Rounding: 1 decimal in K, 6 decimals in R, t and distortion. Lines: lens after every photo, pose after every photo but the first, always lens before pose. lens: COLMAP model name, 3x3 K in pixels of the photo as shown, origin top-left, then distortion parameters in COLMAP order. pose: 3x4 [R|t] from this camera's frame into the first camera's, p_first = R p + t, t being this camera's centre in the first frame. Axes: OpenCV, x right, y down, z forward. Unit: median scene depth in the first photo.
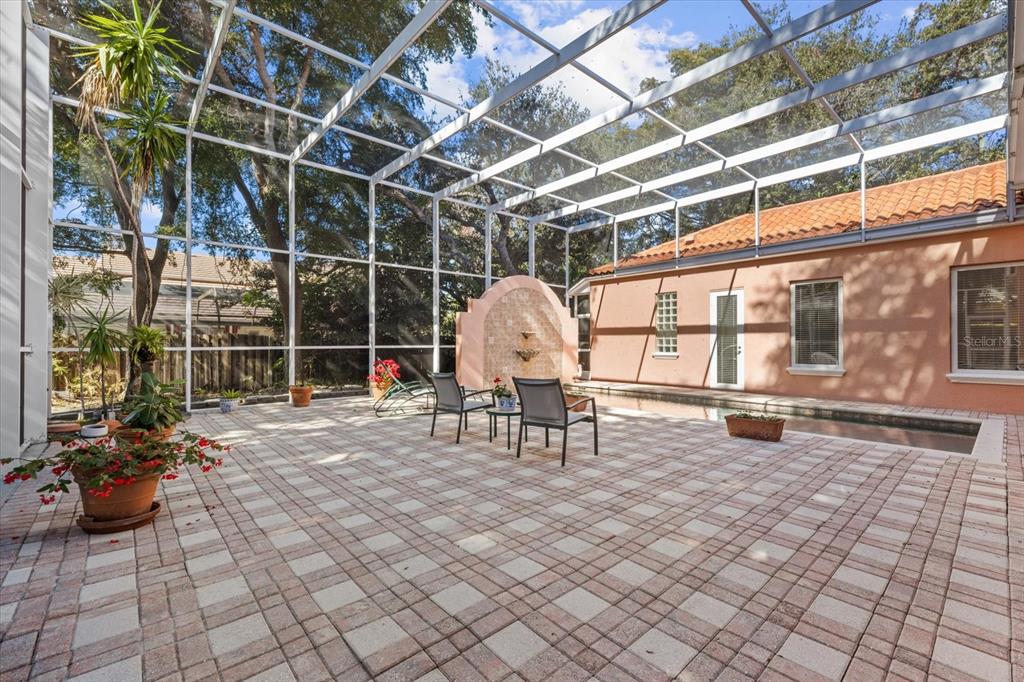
lens RADIAL K [[440.6, 0, 510.5], [0, 440.6, 341.2], [0, 0, 1]] dist [-0.000290, -0.000627]
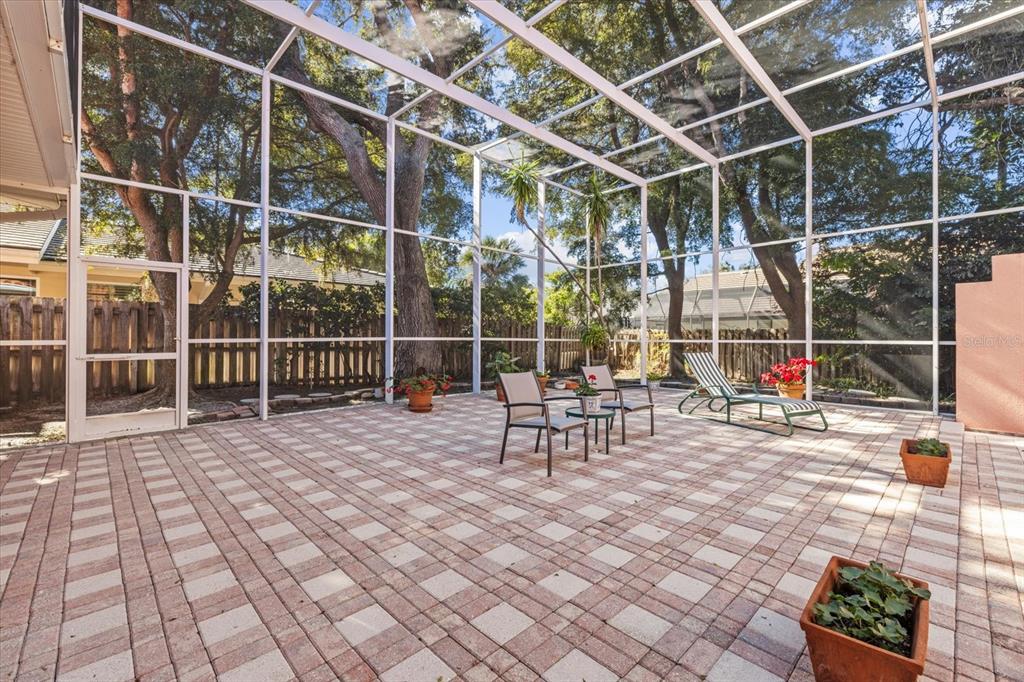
lens RADIAL K [[440.6, 0, 513.9], [0, 440.6, 338.7], [0, 0, 1]] dist [-0.000290, -0.000627]
pose [[0.036946, 0.007470, -0.999289, 1.214420], [0.002026, 0.999969, 0.007550, 0.002478], [0.999315, -0.002304, 0.036930, 1.111209]]
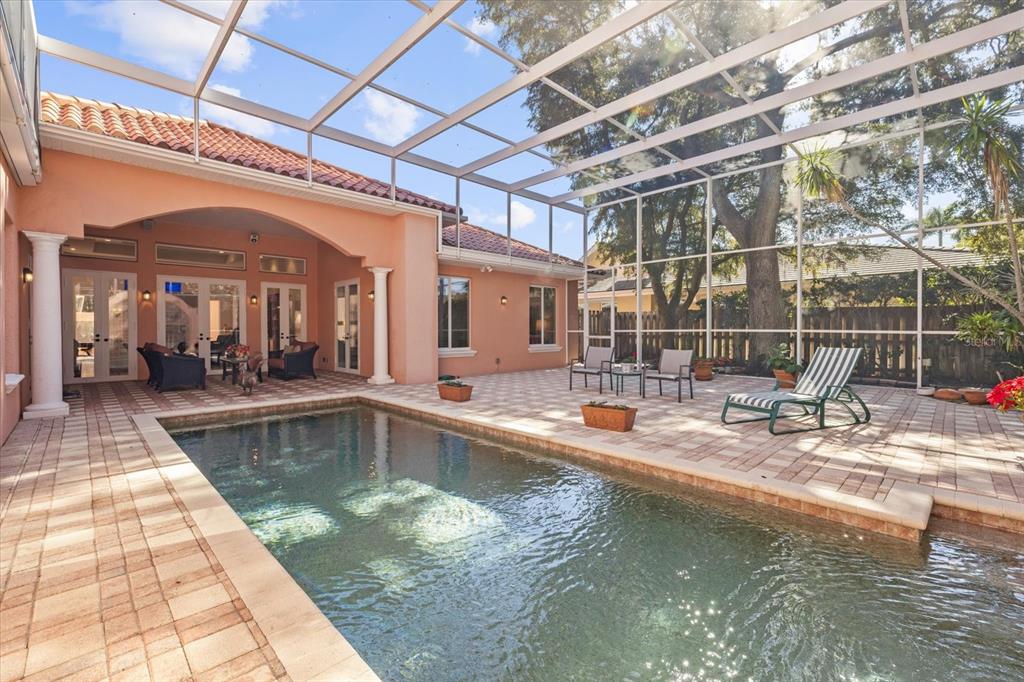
lens RADIAL K [[440.6, 0, 516.1], [0, 440.6, 334.4], [0, 0, 1]] dist [-0.000290, -0.000627]
pose [[-0.998500, 0.002417, -0.054707, 0.564329], [0.001792, 0.999933, 0.011469, 0.007377], [0.054731, 0.011353, -0.998437, 3.654719]]
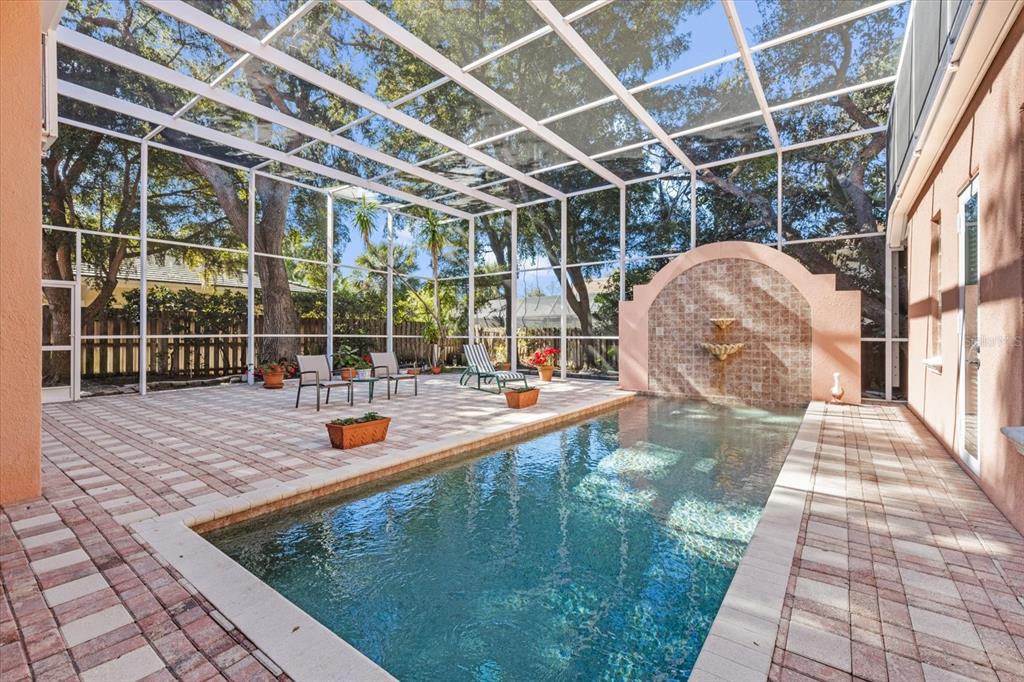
lens RADIAL K [[440.6, 0, 514.3], [0, 440.6, 335.3], [0, 0, 1]] dist [-0.000290, -0.000627]
pose [[0.205511, 0.006469, -0.978633, 2.195974], [0.001803, 0.999974, 0.006988, -0.000858], [0.978653, -0.003201, 0.205494, 1.672406]]
